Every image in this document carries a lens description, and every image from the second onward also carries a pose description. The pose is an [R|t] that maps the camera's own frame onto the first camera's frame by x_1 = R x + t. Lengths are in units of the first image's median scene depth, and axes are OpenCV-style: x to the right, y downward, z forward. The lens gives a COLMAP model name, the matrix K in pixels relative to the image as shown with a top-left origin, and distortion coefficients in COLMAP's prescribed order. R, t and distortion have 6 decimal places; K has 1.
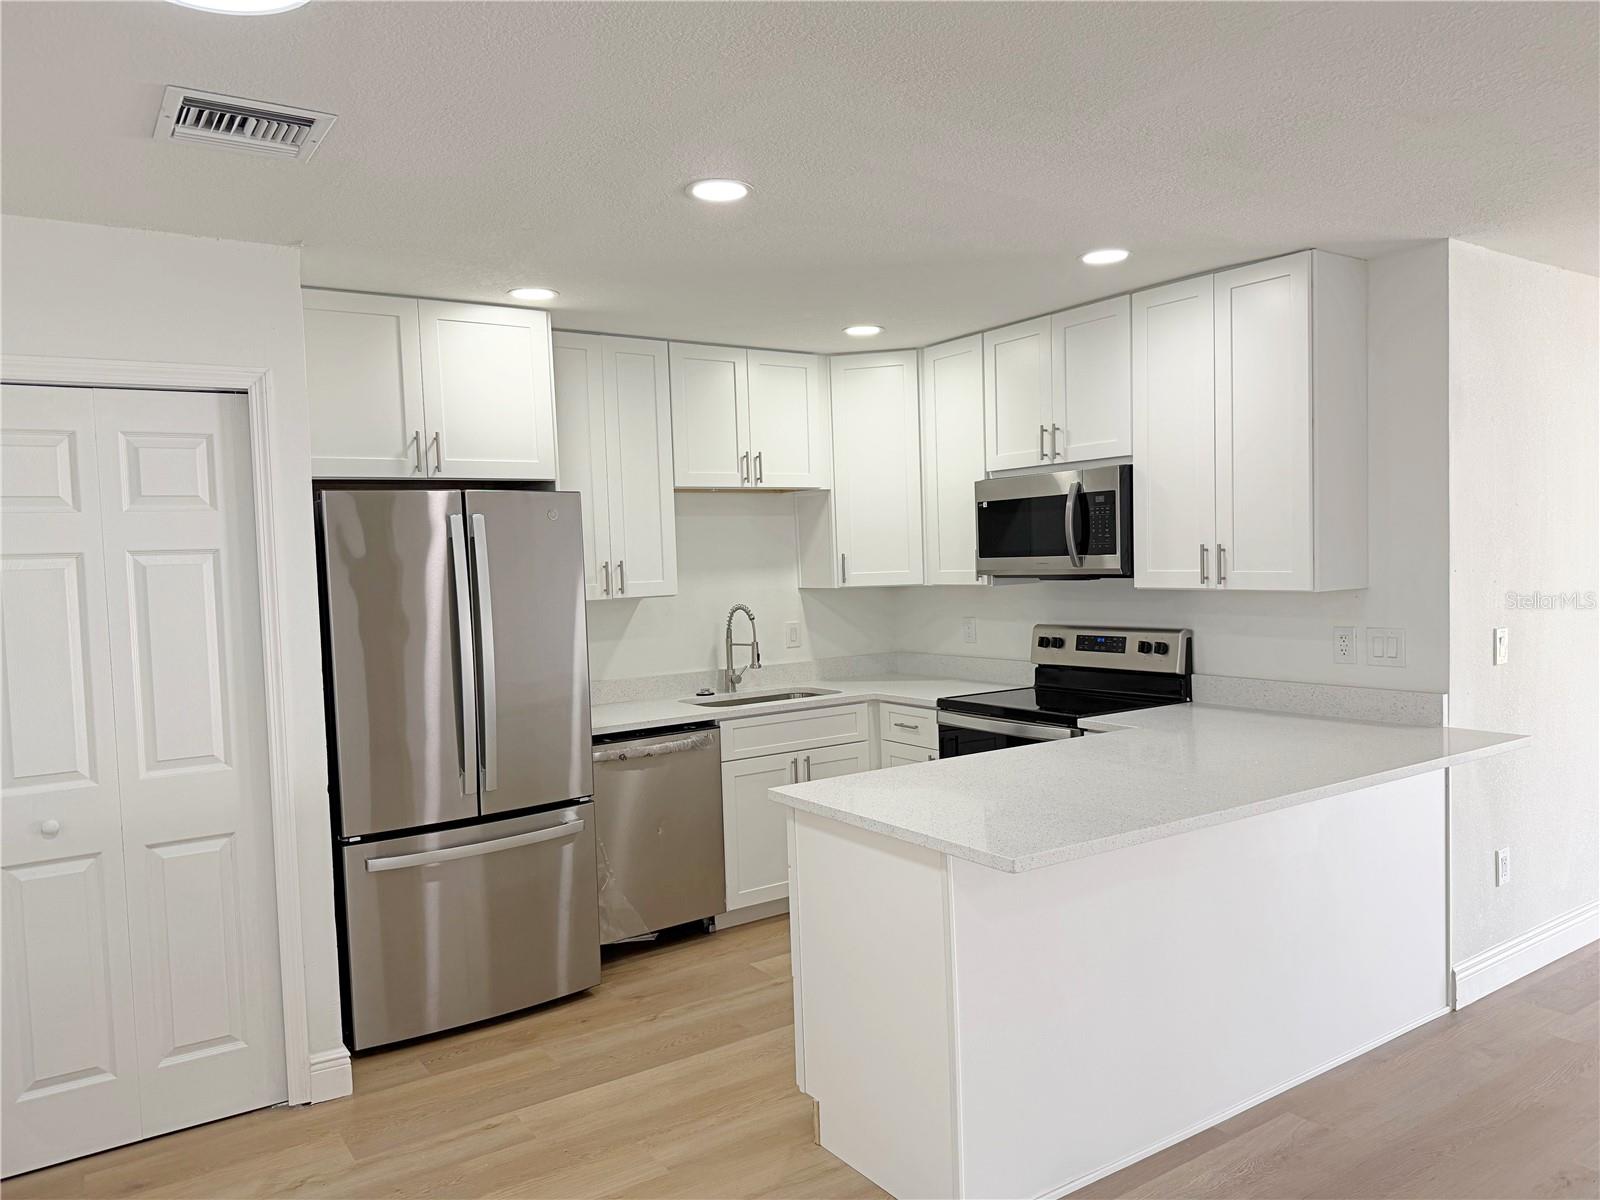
lens RADIAL K [[1109.0, 0, 796.6], [0, 1109.0, 601.0], [0, 0, 1]] dist [-0.002077, -0.013903]
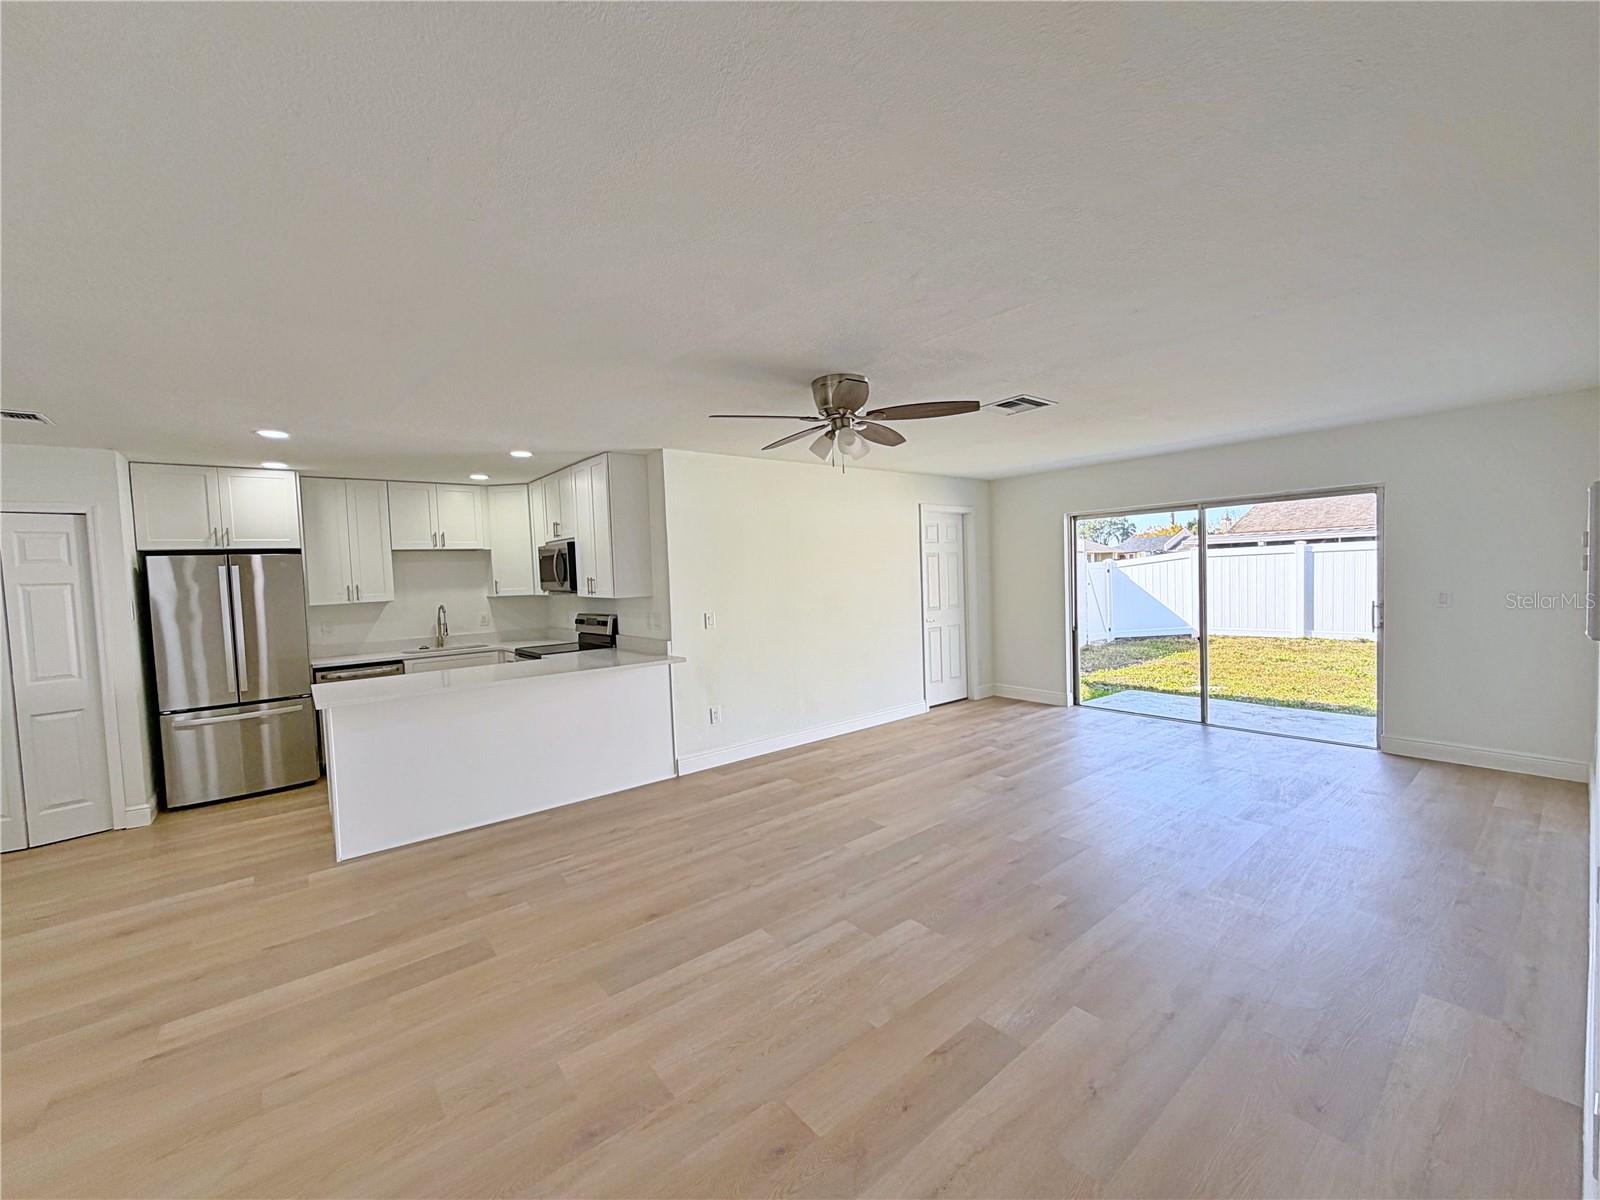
lens RADIAL K [[646.1, 0, 801.1], [0, 646.1, 598.0], [0, 0, 1]] dist [-0.000225, 0.001648]
pose [[0.996073, -0.006653, 0.088289, 0.602876], [0.006896, 0.999973, -0.002447, -0.002439], [-0.088270, 0.003047, 0.996092, -0.322421]]
